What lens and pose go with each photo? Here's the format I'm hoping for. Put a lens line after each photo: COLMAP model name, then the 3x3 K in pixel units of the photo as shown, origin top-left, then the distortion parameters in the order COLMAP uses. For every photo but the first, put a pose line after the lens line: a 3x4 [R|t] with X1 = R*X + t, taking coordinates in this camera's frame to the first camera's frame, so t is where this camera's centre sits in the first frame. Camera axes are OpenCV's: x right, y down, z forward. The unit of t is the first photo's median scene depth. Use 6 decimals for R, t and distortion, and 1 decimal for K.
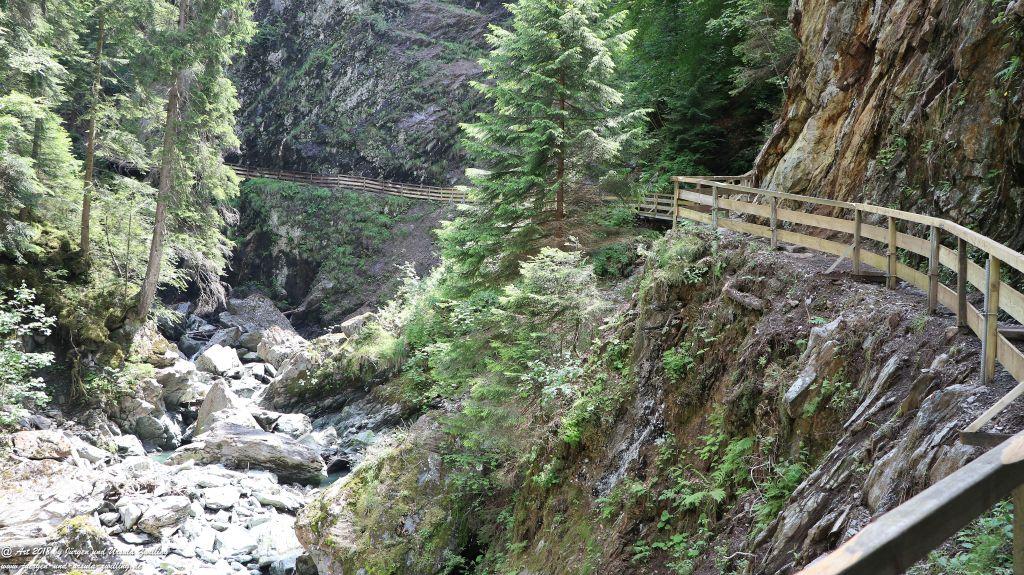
lens RADIAL K [[864.8, 0, 513.6], [0, 864.8, 293.7], [0, 0, 1]] dist [-0.161163, 0.137272]
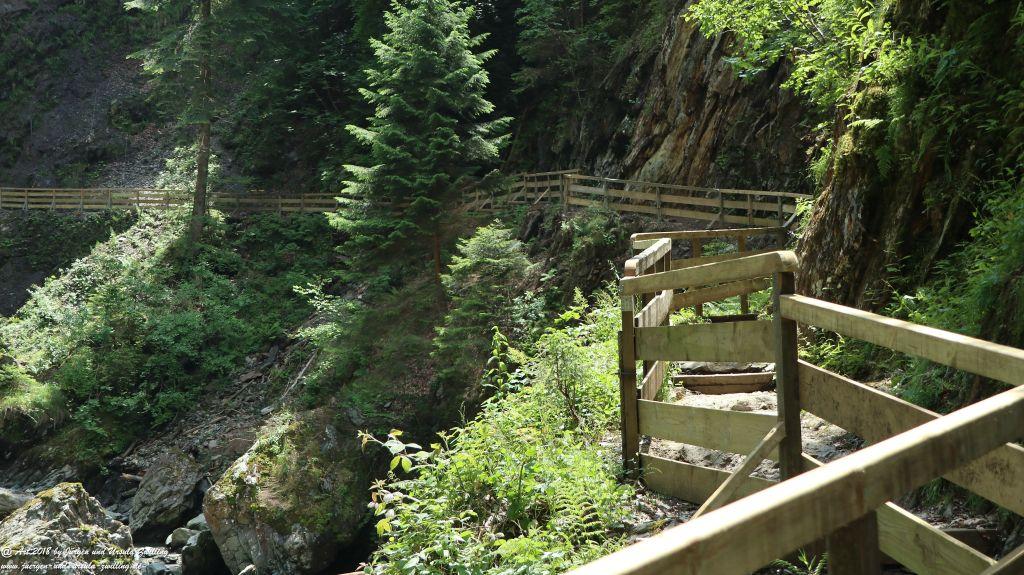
lens RADIAL K [[1689.2, 0, 538.0], [0, 1689.2, 288.3], [0, 0, 1]] dist [0.166623, 0.019373]
pose [[0.902262, -0.021508, 0.430652, -0.401598], [0.050963, 0.997074, -0.056978, 0.077064], [-0.428167, 0.073356, 0.900718, -0.548288]]
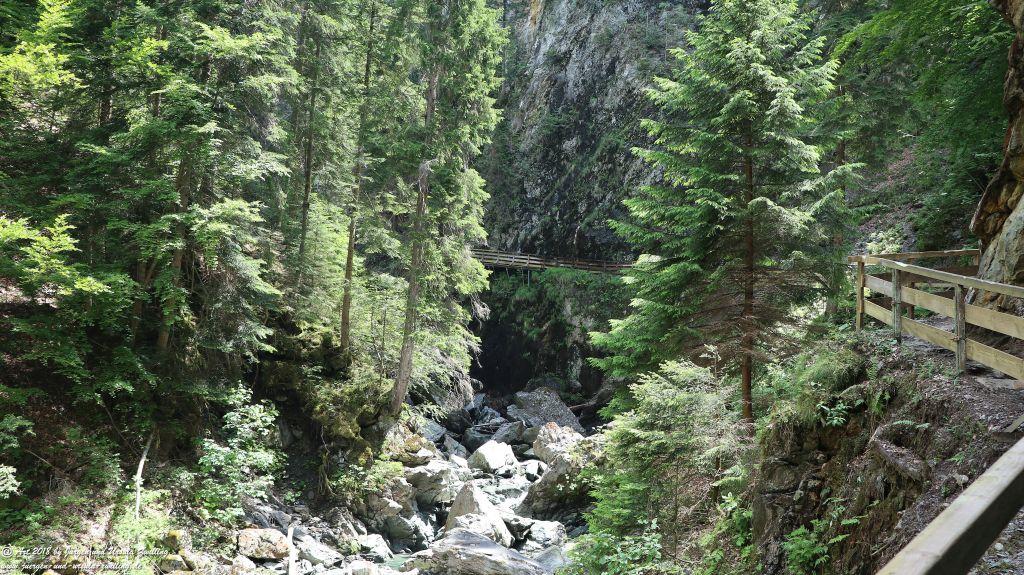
lens RADIAL K [[864.8, 0, 513.6], [0, 864.8, 293.7], [0, 0, 1]] dist [-0.161163, 0.137272]
pose [[0.916829, -0.030568, -0.398109, 0.082433], [-0.008077, 0.995441, -0.095034, -0.016170], [0.399199, 0.090345, 0.912402, 0.111592]]
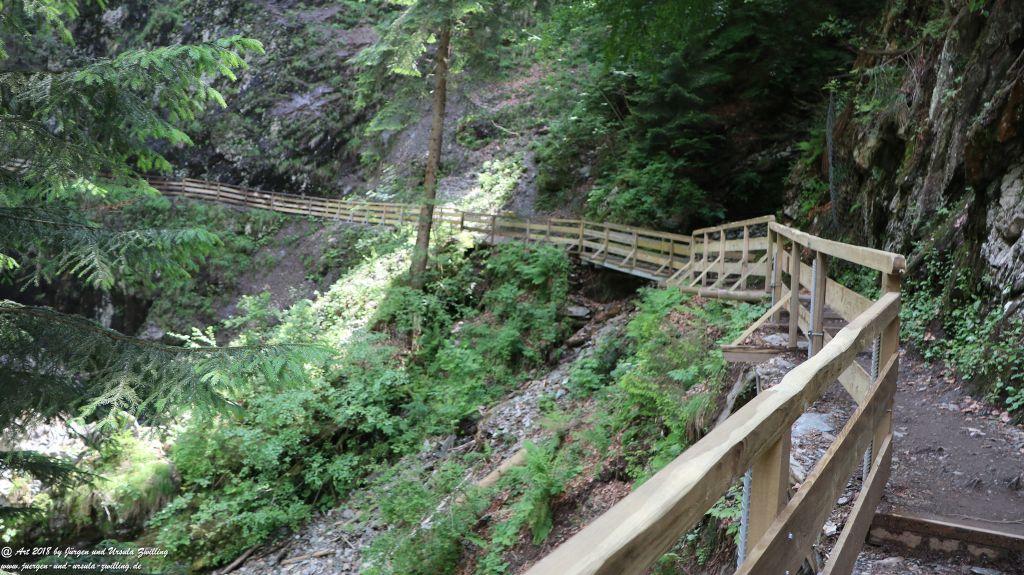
lens RADIAL K [[864.8, 0, 513.6], [0, 864.8, 293.7], [0, 0, 1]] dist [-0.161163, 0.137272]
pose [[0.999715, 0.023069, 0.006193, 0.104590], [-0.023052, 0.999730, -0.002818, -0.069365], [-0.006256, 0.002675, 0.999977, 0.430368]]
